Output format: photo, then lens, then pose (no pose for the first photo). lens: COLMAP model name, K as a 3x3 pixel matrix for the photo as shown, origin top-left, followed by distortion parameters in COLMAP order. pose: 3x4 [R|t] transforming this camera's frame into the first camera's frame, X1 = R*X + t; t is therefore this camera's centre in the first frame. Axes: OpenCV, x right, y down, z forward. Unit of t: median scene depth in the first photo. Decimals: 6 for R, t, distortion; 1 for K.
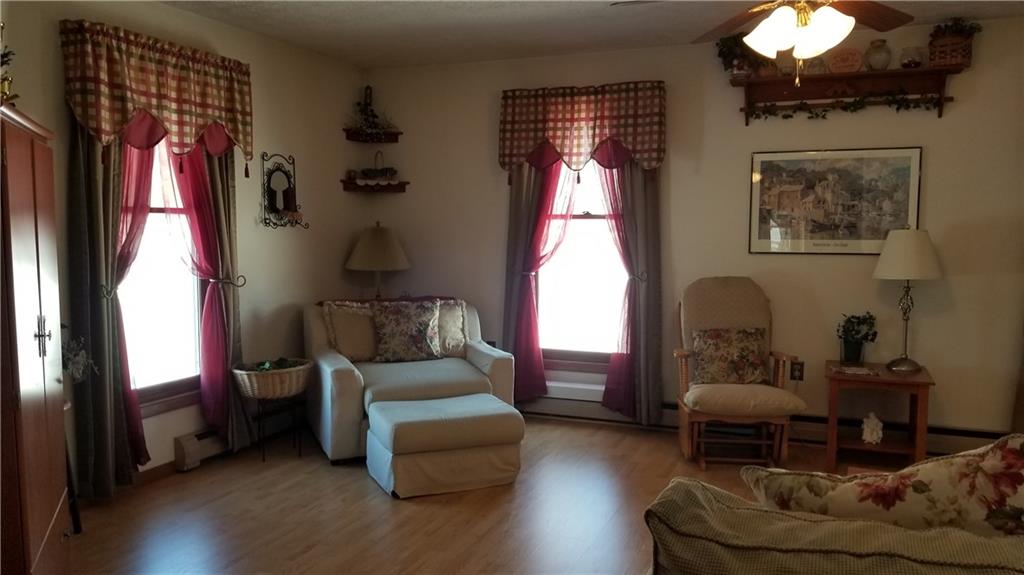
lens RADIAL K [[696.1, 0, 512.6], [0, 696.1, 289.7], [0, 0, 1]] dist [-0.005346, -0.004706]
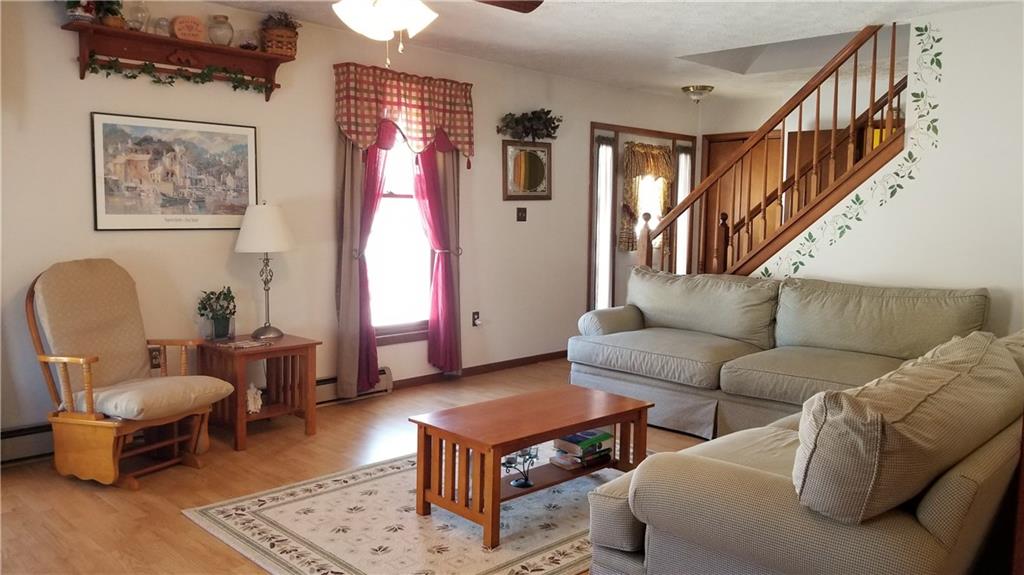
lens RADIAL K [[797.4, 0, 511.8], [0, 797.4, 280.8], [0, 0, 1]] dist [0.074877, -0.123514]
pose [[0.426510, -0.075709, 0.901309, -0.355249], [0.064109, 0.996515, 0.053369, -0.011783], [-0.902208, 0.035019, 0.429877, 0.125199]]
